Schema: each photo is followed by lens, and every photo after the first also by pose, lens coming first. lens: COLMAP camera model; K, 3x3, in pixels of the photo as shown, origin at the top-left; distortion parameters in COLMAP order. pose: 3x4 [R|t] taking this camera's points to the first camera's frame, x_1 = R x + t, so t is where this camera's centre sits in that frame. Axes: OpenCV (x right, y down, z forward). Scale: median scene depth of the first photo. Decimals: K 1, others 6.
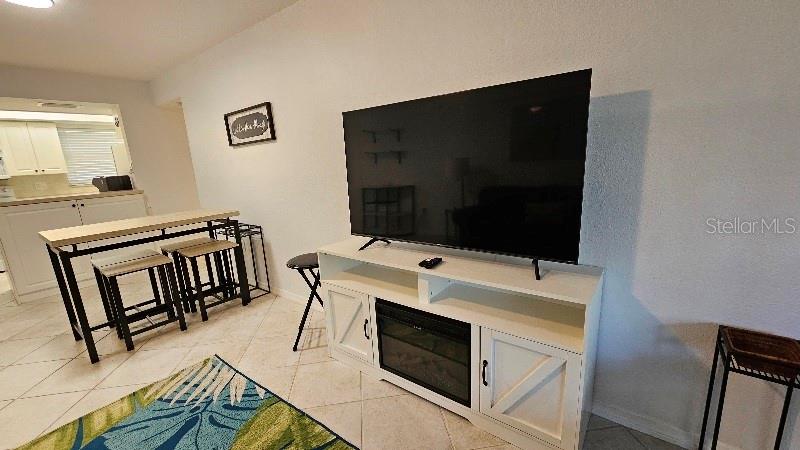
lens RADIAL K [[326.0, 0, 402.6], [0, 326.0, 227.5], [0, 0, 1]] dist [0.001081, -0.000702]
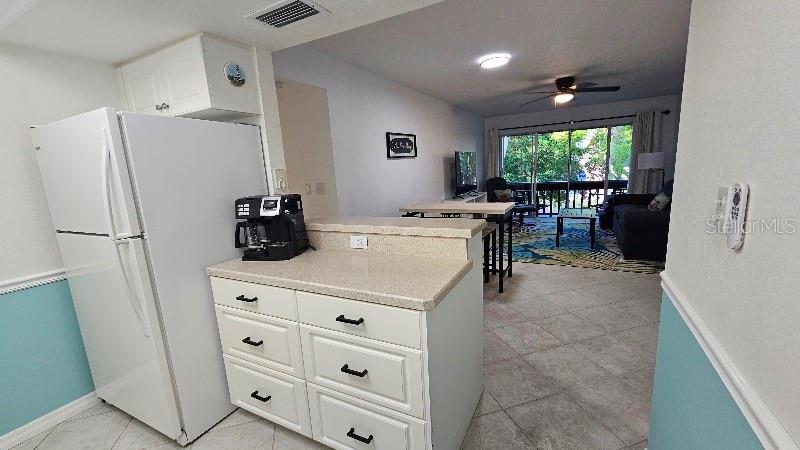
lens RADIAL K [[326.0, 0, 404.4], [0, 326.0, 232.6], [0, 0, 1]] dist [0.001081, -0.000702]
pose [[-0.154996, -0.140896, 0.977816, -2.115835], [0.275857, 0.944236, 0.179784, -0.226816], [-0.948620, 0.297603, -0.107486, 1.388023]]
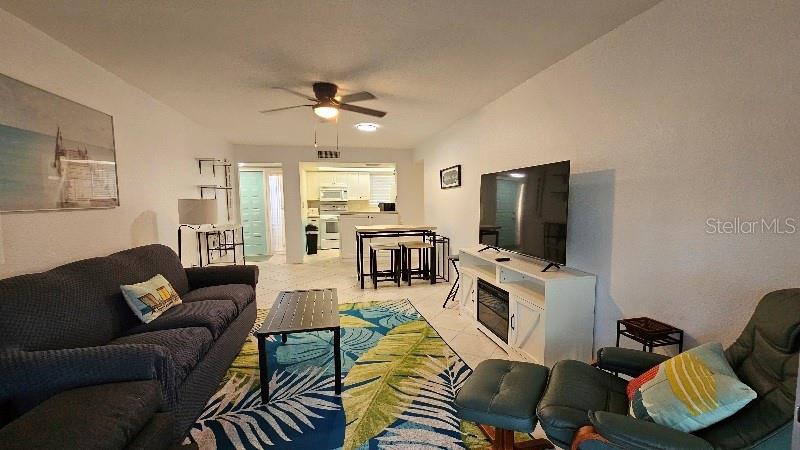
lens RADIAL K [[326.0, 0, 415.5], [0, 326.0, 232.8], [0, 0, 1]] dist [0.001081, -0.000702]
pose [[0.789587, 0.108056, -0.604049, 0.474405], [-0.163210, 0.985898, -0.036978, 0.065936], [0.591535, 0.127785, 0.796089, -0.440832]]
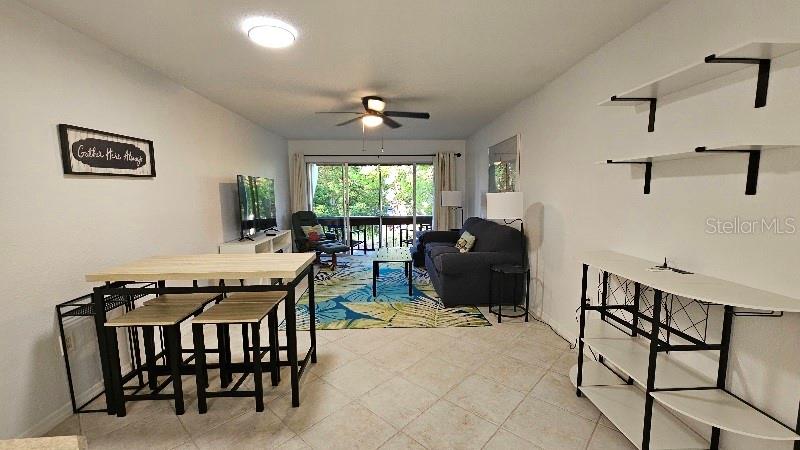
lens RADIAL K [[326.0, 0, 402.8], [0, 326.0, 229.3], [0, 0, 1]] dist [0.001081, -0.000702]
pose [[-0.638304, -0.034906, 0.768992, -1.694492], [0.204944, 0.955210, 0.213473, -0.181181], [-0.742001, 0.293861, -0.602561, 1.115387]]
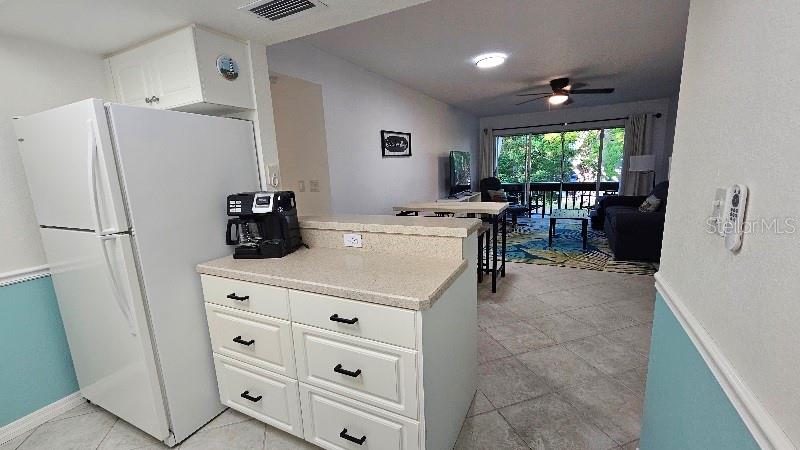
lens RADIAL K [[326.0, 0, 403.9], [0, 326.0, 232.4], [0, 0, 1]] dist [0.001081, -0.000702]
pose [[-0.174182, -0.144469, 0.974058, -2.108069], [0.262251, 0.946648, 0.187299, -0.225889], [-0.949150, 0.288072, -0.127002, 1.393133]]
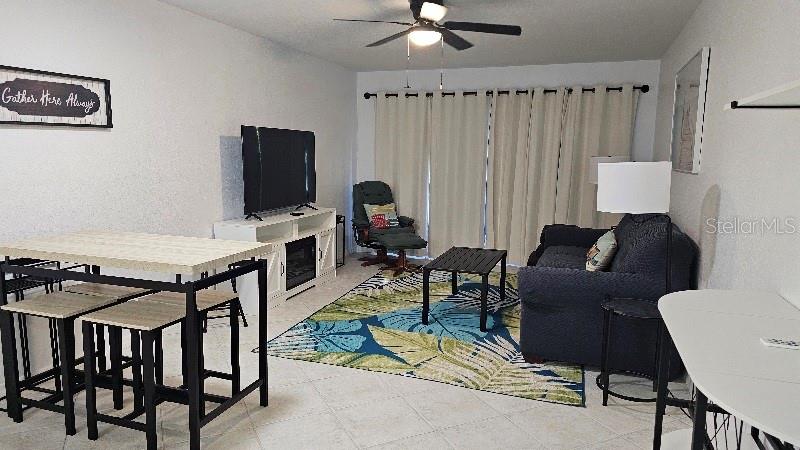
lens RADIAL K [[530.4, 0, 401.5], [0, 530.4, 232.7], [0, 0, 1]] dist [0.050066, -0.014202]
pose [[-0.305152, -0.102121, 0.946812, -1.867378], [0.204241, 0.964080, 0.169809, -0.113204], [-0.930144, 0.245196, -0.273334, 0.796159]]
